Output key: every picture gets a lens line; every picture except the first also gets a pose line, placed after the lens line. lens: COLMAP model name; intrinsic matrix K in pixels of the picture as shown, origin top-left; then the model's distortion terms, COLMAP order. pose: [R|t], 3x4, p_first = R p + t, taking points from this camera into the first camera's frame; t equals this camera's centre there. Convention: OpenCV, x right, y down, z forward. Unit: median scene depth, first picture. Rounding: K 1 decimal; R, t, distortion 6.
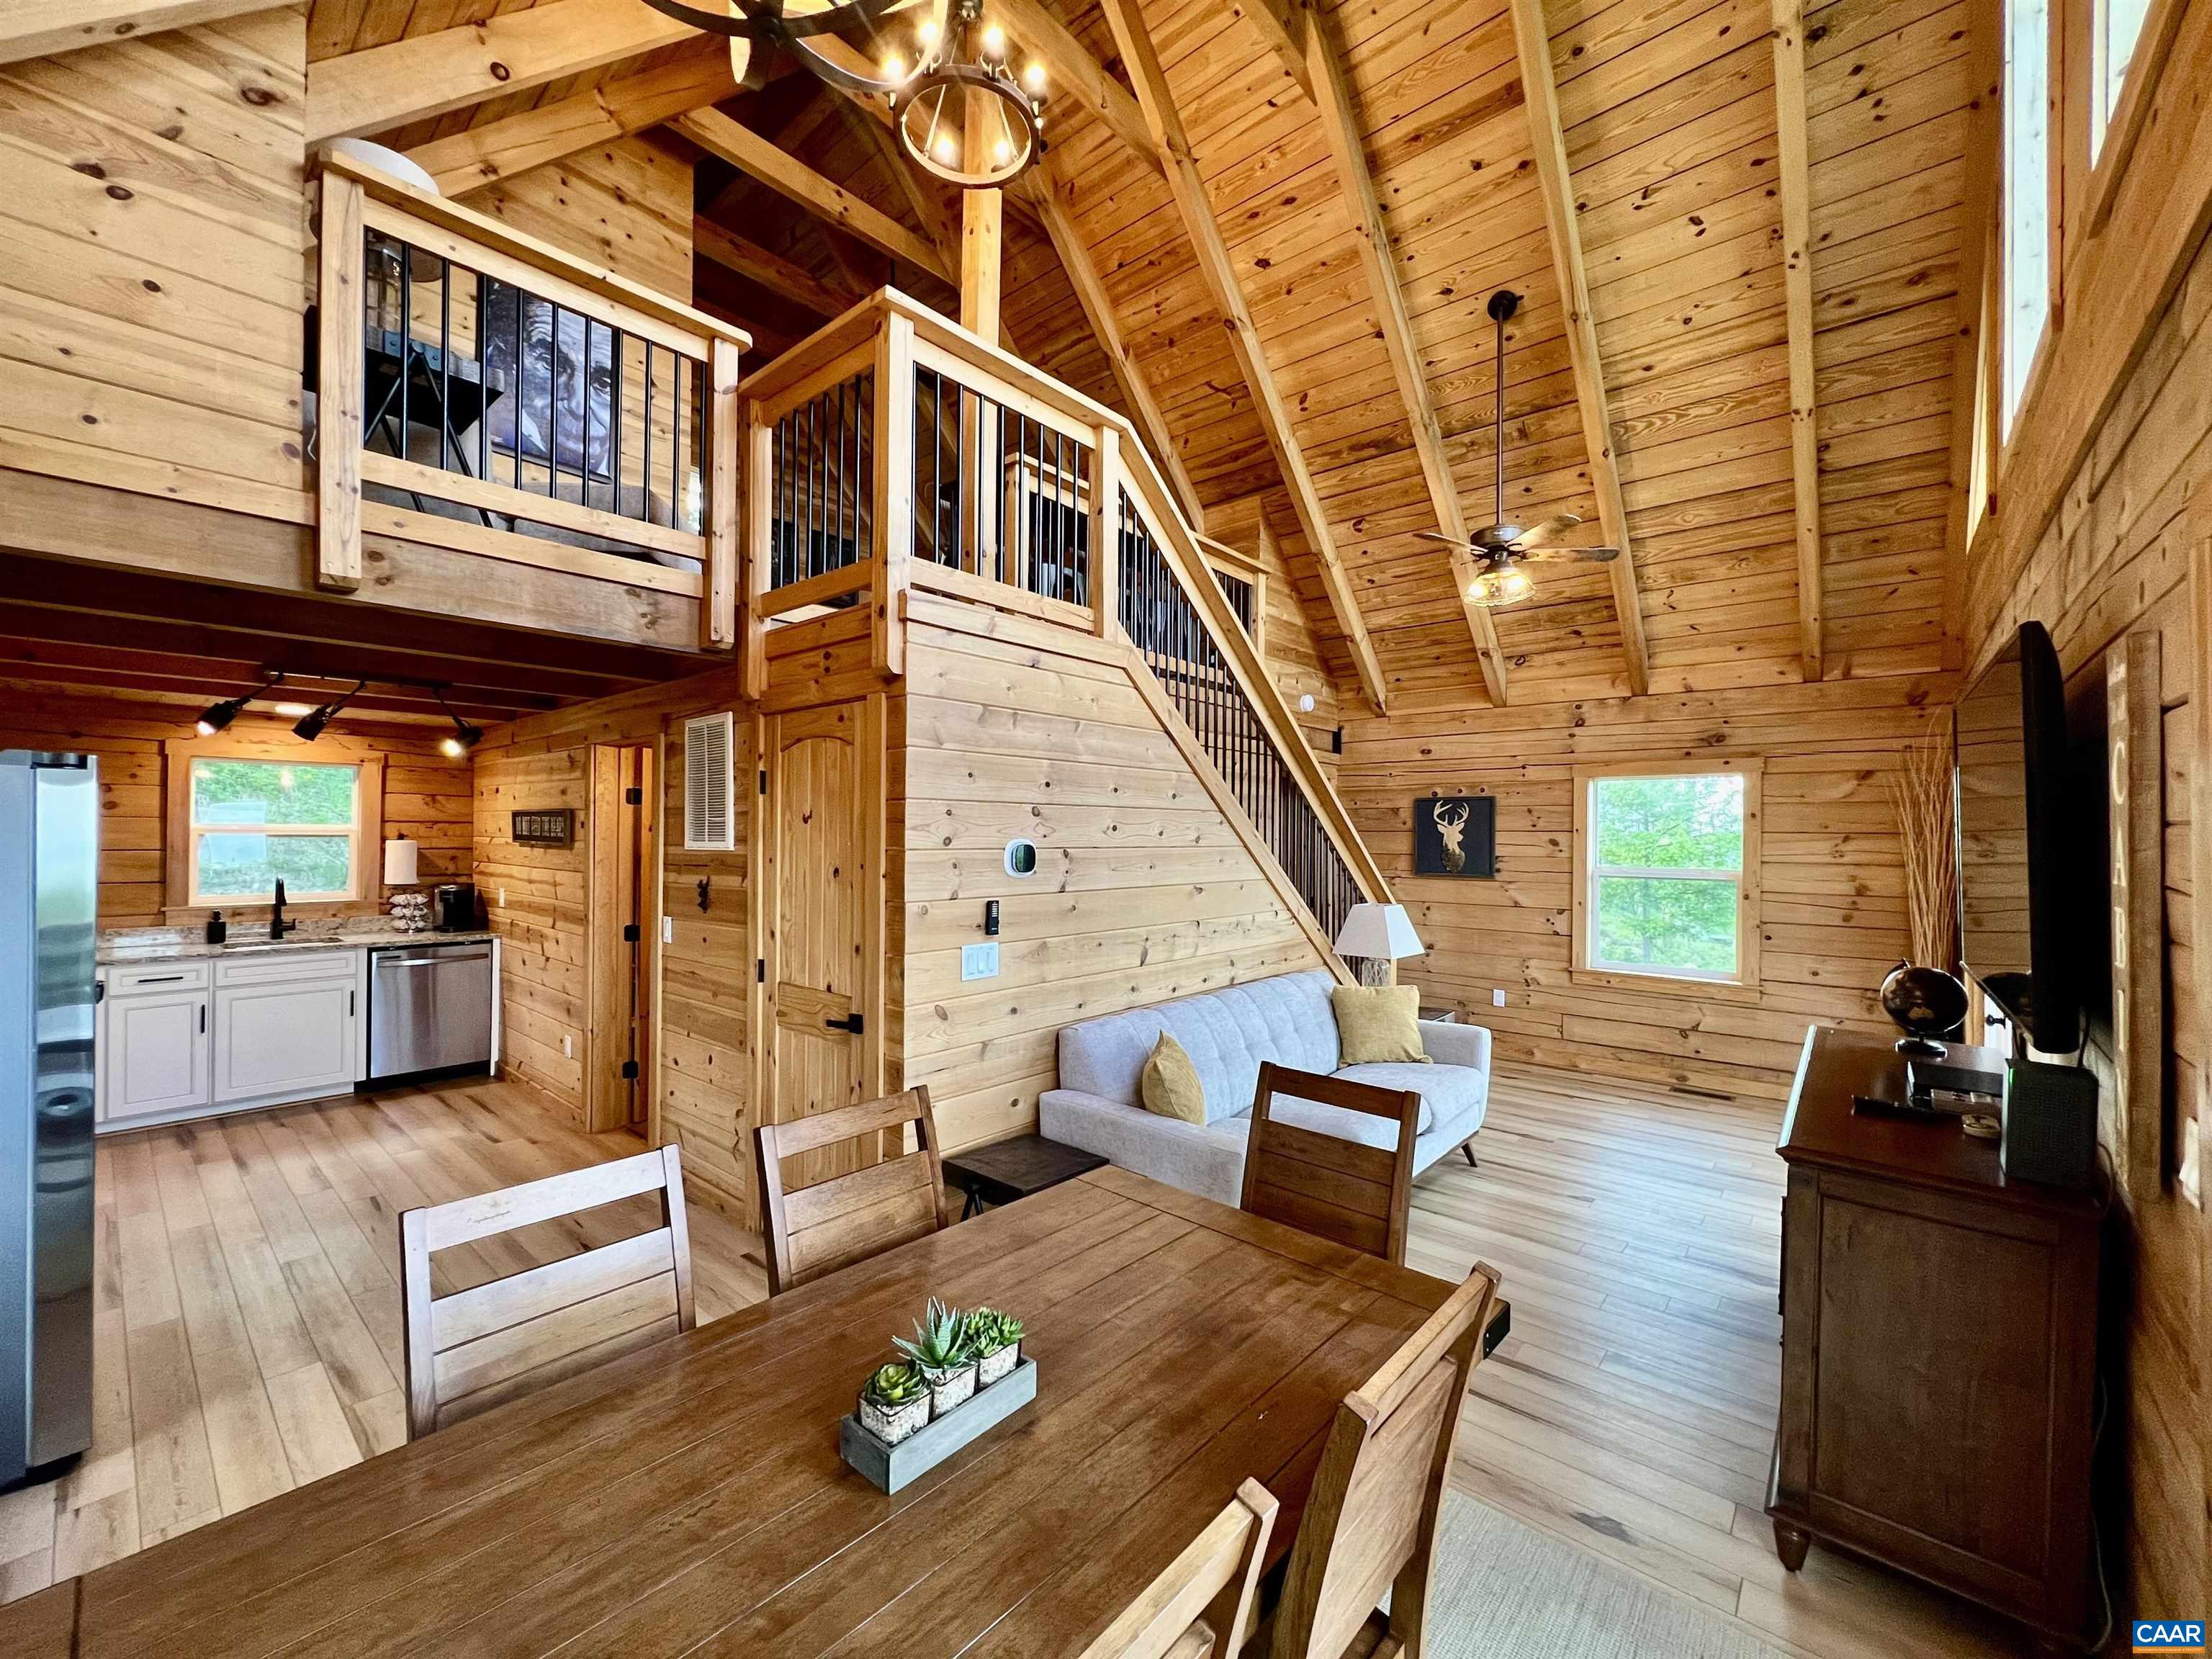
lens RADIAL K [[889.5, 0, 1103.5], [0, 889.5, 832.4], [0, 0, 1]] dist [-0.002398, 0.000502]
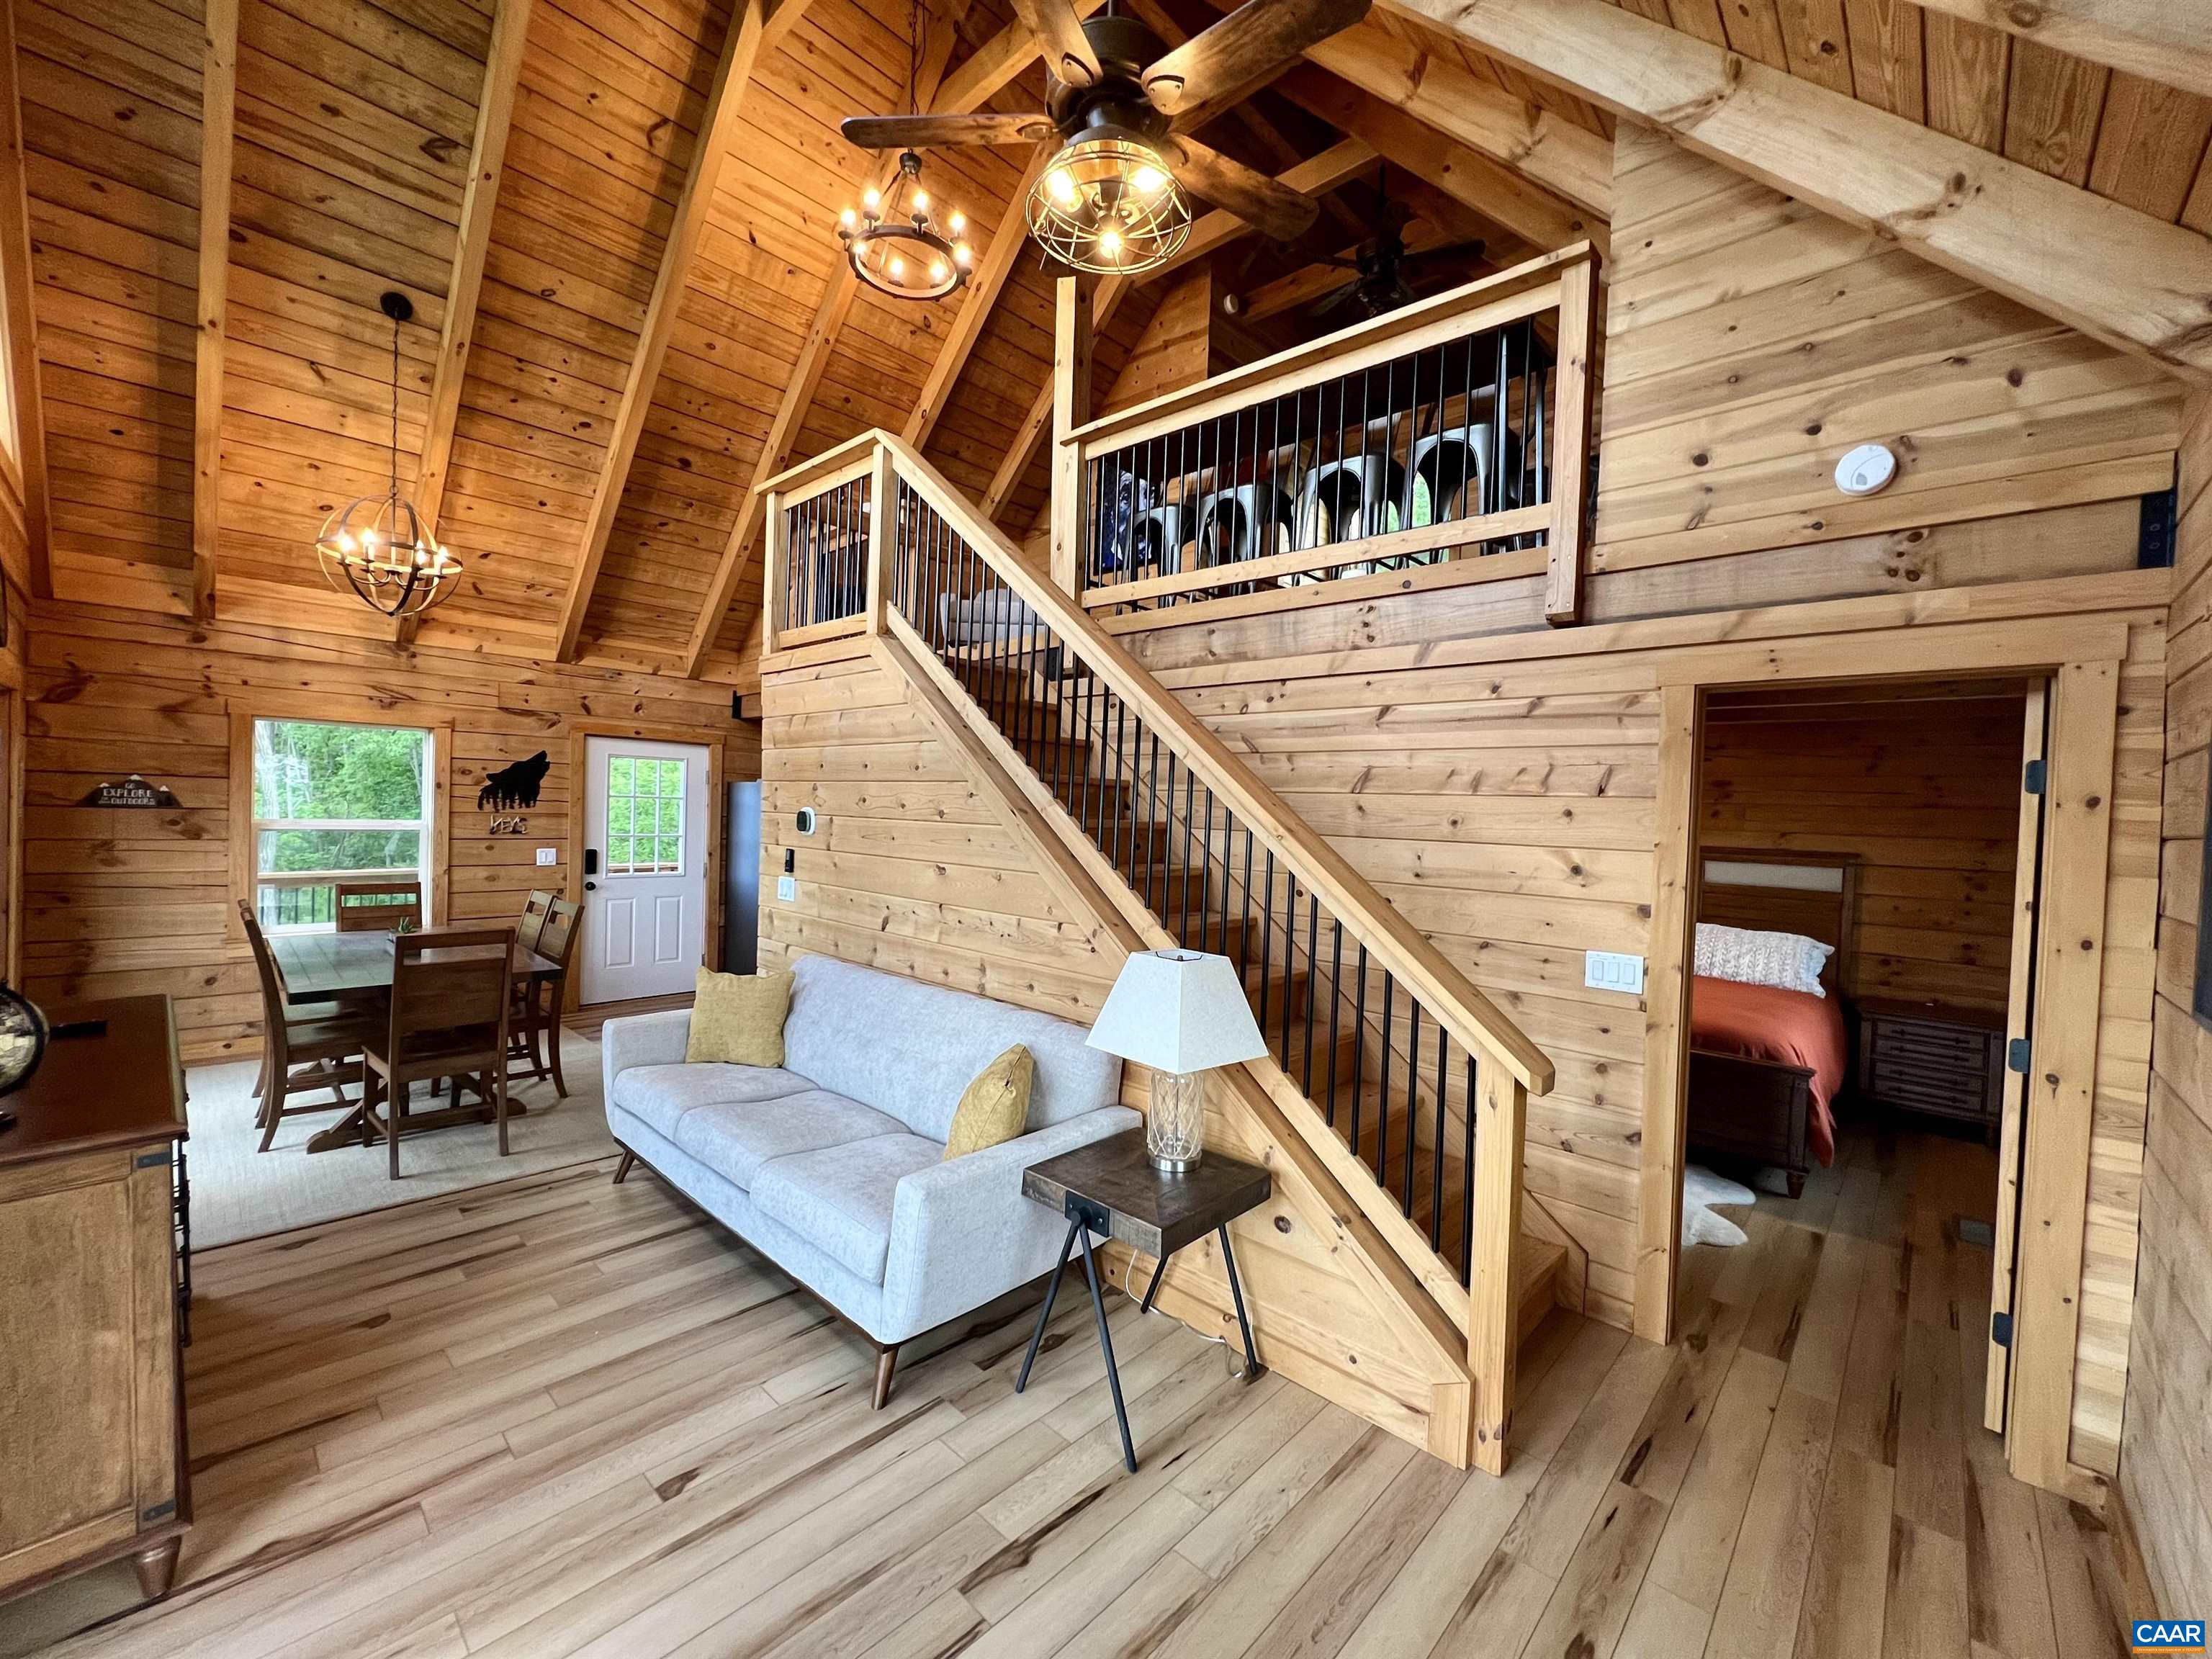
lens RADIAL K [[889.5, 0, 1103.4], [0, 889.5, 831.4], [0, 0, 1]] dist [-0.002398, 0.000502]
pose [[-0.036876, 0.012578, -0.999241, 0.808662], [-0.036015, 0.999254, 0.013907, 0.005935], [0.998671, 0.036500, -0.036396, 0.966744]]
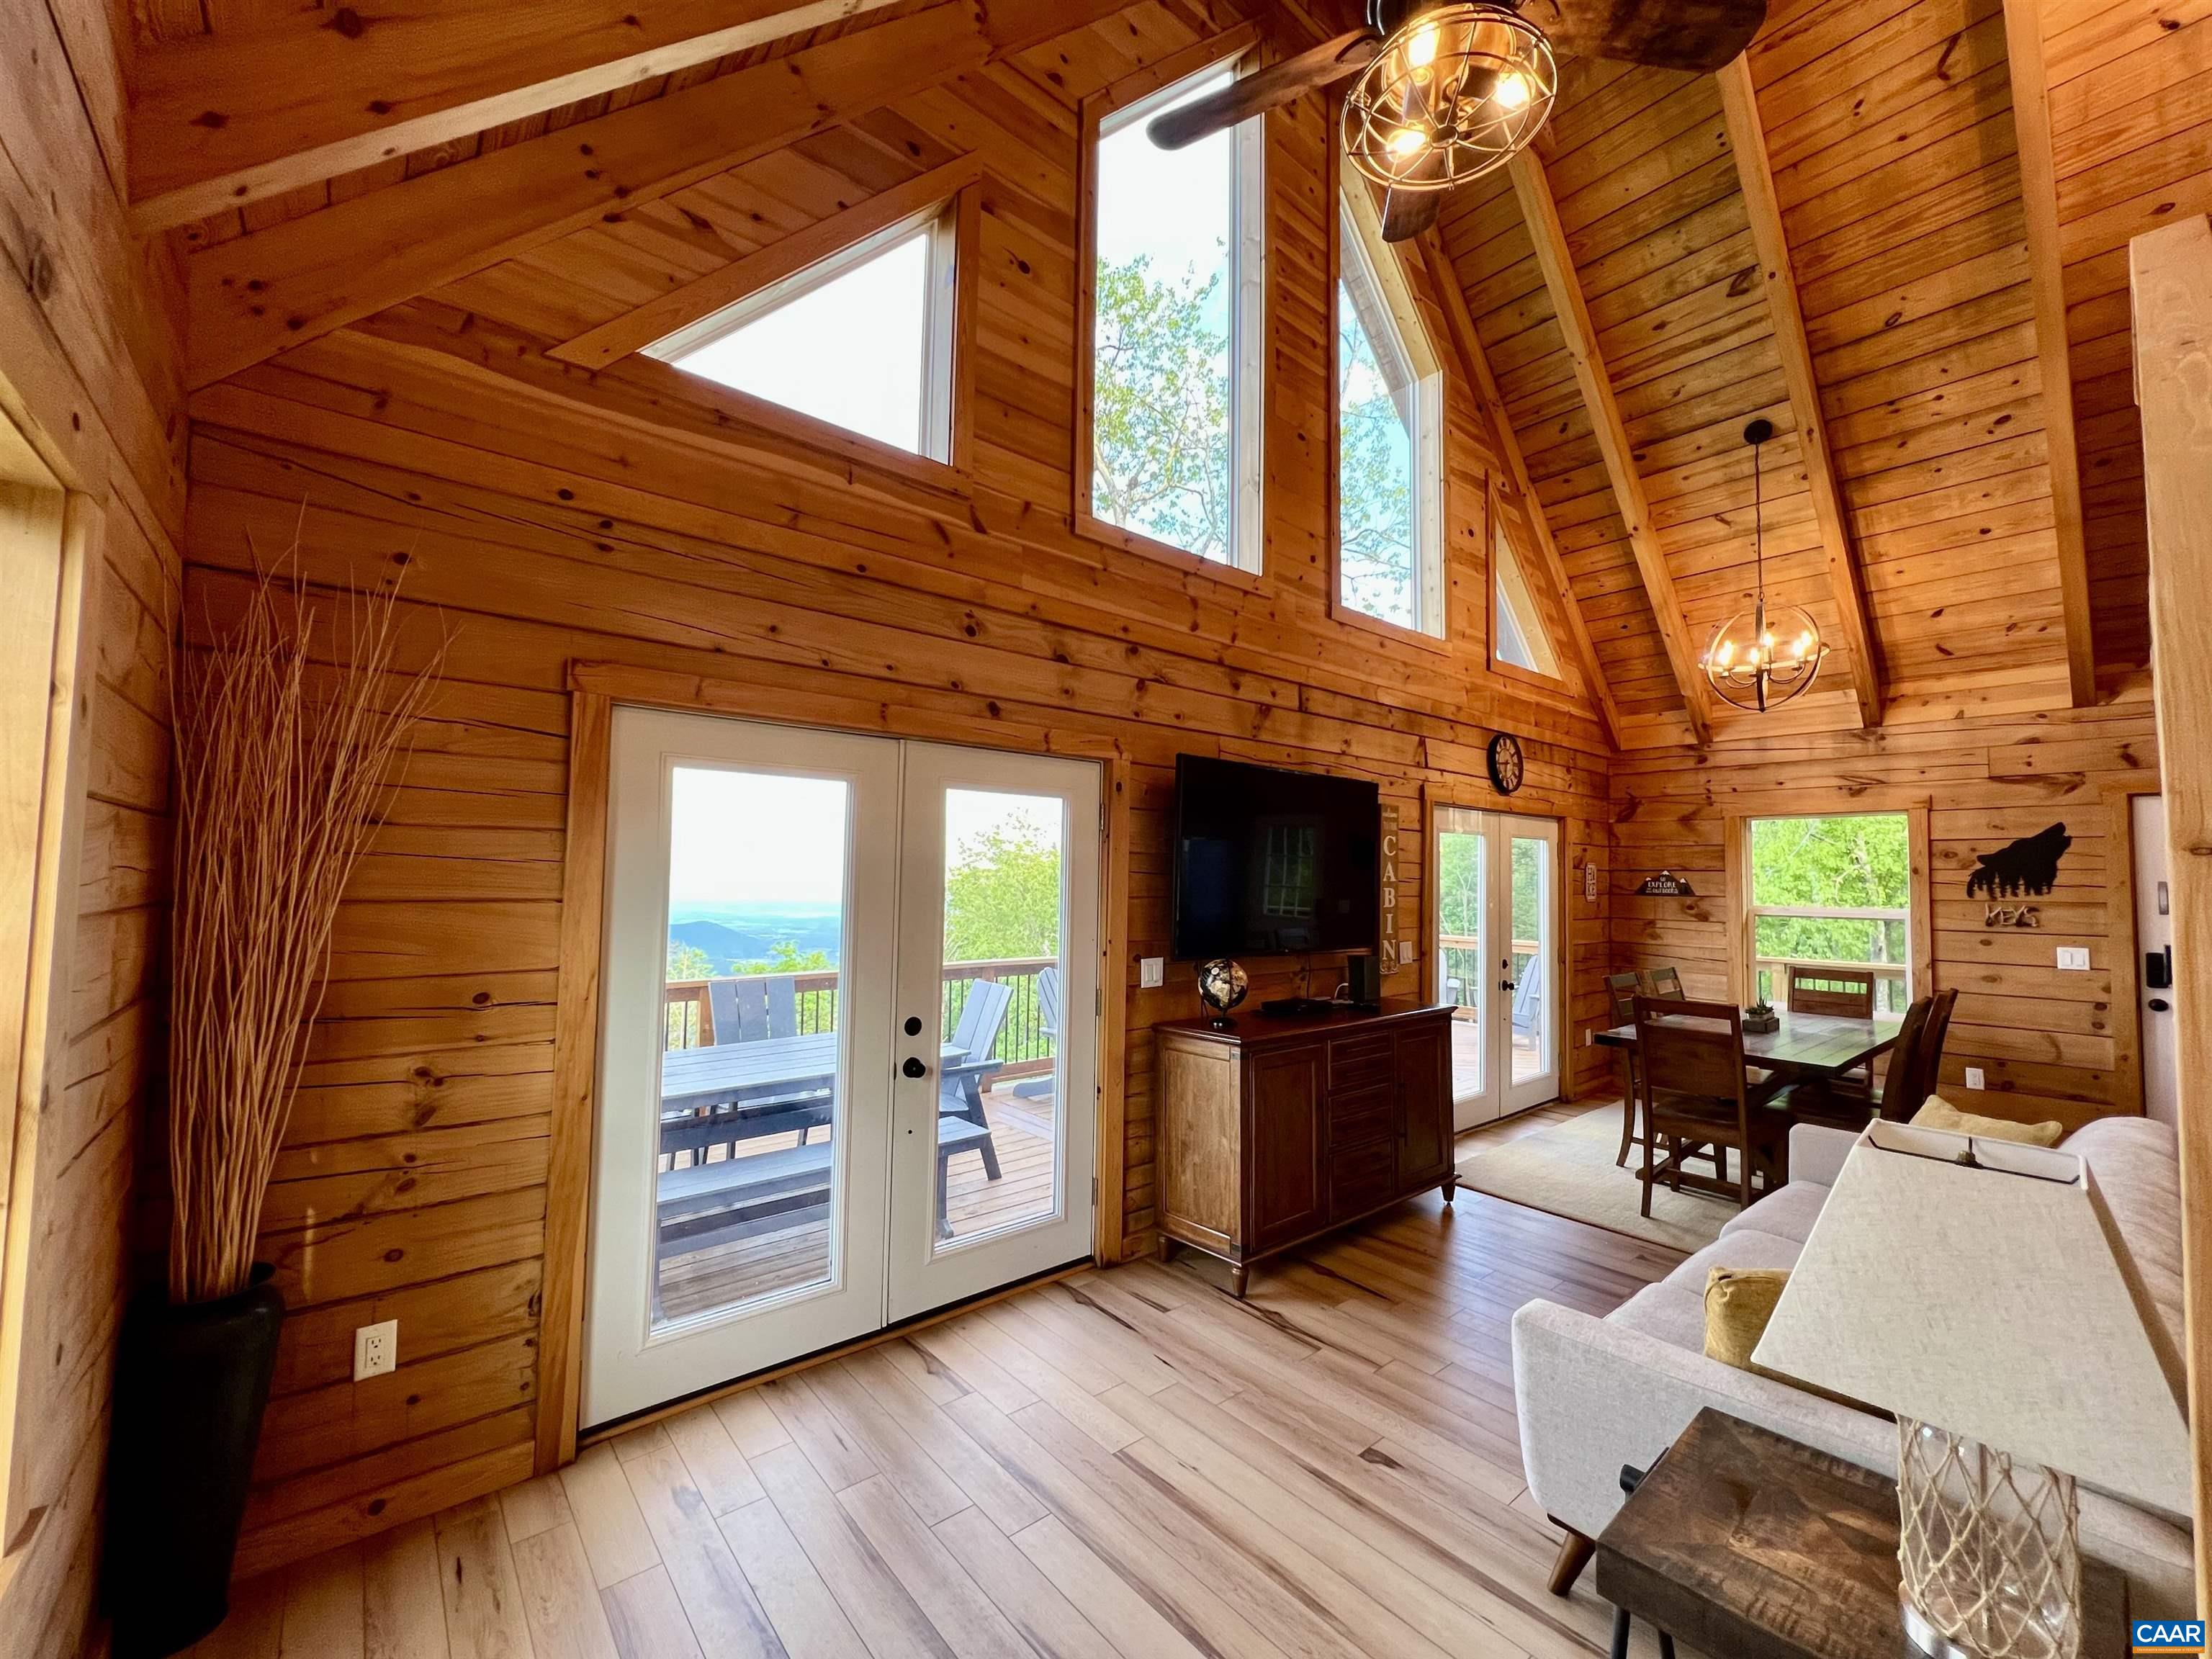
lens RADIAL K [[889.5, 0, 1102.9], [0, 889.5, 832.4], [0, 0, 1]] dist [-0.002398, 0.000502]
pose [[-0.987938, -0.013395, 0.154271, 0.486186], [-0.020742, 0.998721, -0.046110, 0.016458], [-0.153456, -0.048754, -0.986952, 1.263656]]
